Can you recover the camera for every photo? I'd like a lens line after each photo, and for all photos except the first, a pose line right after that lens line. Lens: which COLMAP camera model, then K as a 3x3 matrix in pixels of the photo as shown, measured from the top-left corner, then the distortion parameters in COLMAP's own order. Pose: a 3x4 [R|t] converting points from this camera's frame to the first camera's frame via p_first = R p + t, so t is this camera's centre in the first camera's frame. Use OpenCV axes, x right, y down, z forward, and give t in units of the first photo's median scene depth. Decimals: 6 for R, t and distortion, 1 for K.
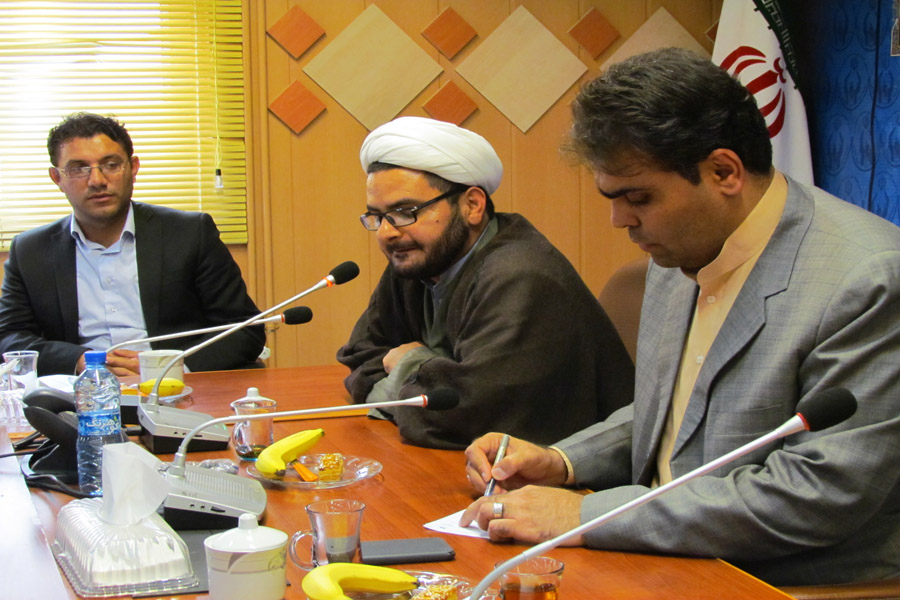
lens RADIAL K [[1764.8, 0, 450.5], [0, 1764.8, 299.2], [0, 0, 1]] dist [0.323739, 0.000000]
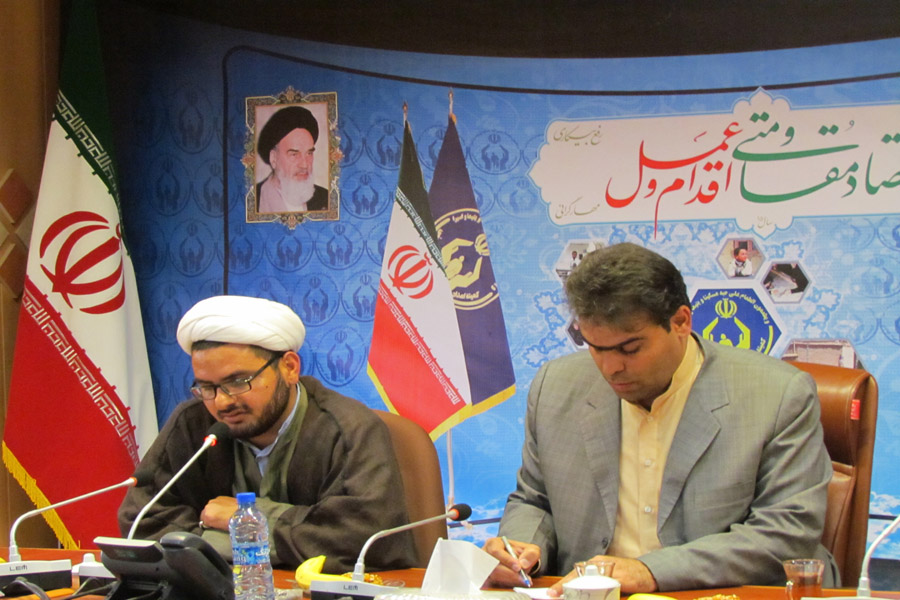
lens RADIAL K [[2724.3, 0, 449.9], [0, 2724.3, 300.4], [0, 0, 1]] dist [0.012843, 0.000000]
pose [[0.817539, -0.034602, 0.574832, -0.904146], [0.087086, 0.994142, -0.064014, 0.023707], [-0.569250, 0.102393, 0.815764, -0.484326]]
